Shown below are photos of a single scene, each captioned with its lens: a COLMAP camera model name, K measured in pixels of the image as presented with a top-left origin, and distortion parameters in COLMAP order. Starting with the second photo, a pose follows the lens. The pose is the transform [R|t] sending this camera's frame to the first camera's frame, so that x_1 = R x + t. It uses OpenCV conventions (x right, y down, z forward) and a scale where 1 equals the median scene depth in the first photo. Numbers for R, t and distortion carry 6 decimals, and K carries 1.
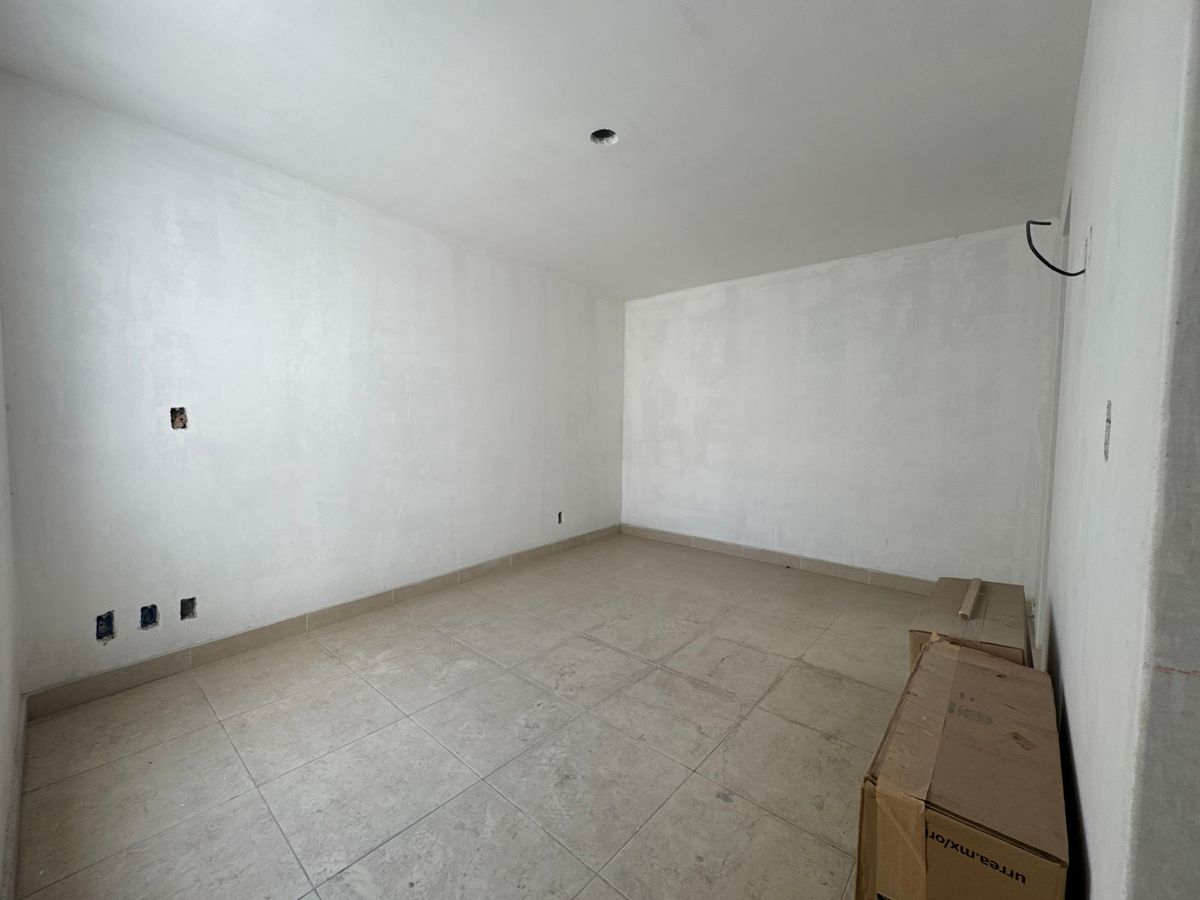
lens RADIAL K [[481.3, 0, 600.6], [0, 481.3, 448.4], [0, 0, 1]] dist [-0.002504, 0.000536]
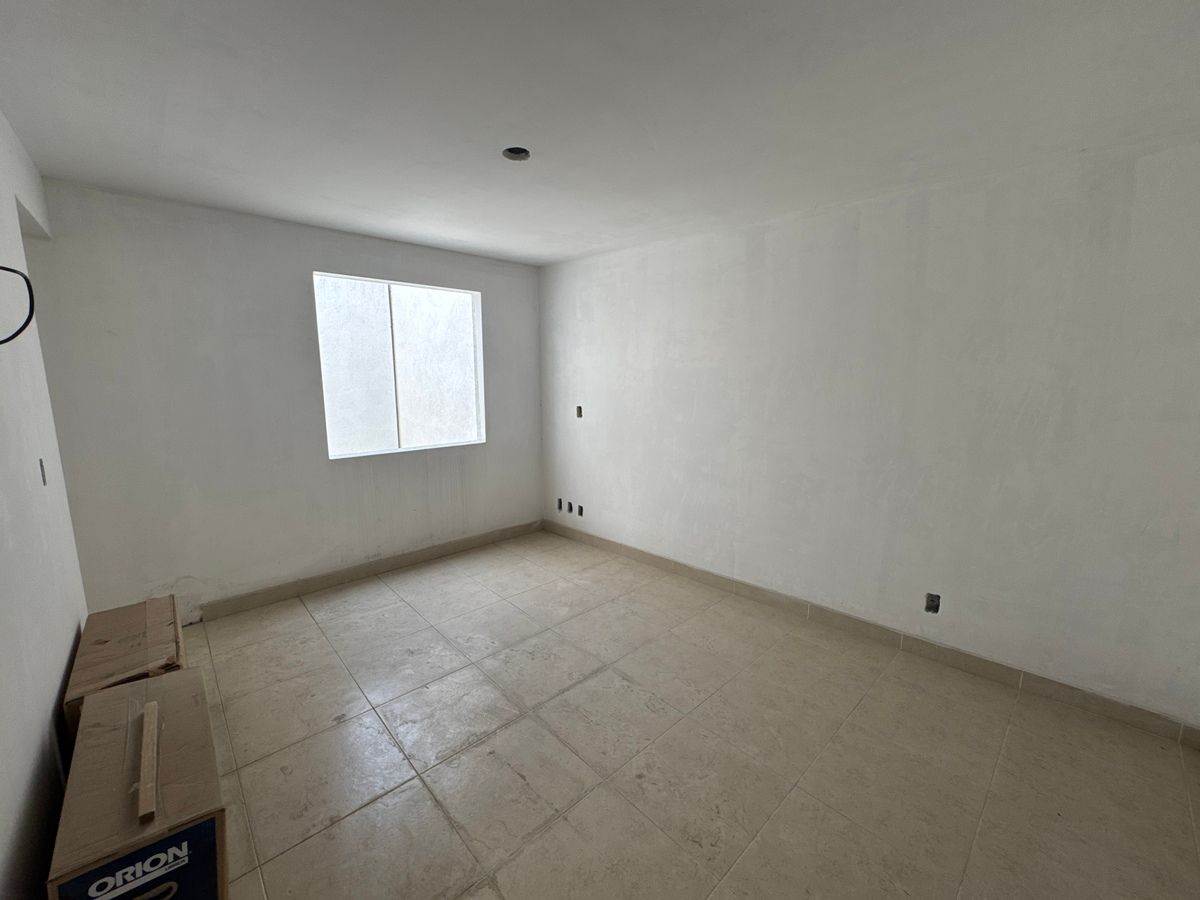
lens RADIAL K [[481.3, 0, 606.3], [0, 481.3, 447.5], [0, 0, 1]] dist [-0.002504, 0.000536]
pose [[-0.100073, 0.143152, -0.984628, 0.968635], [-0.059575, 0.986958, 0.149546, -0.206497], [0.993195, 0.073624, -0.090240, 1.231402]]
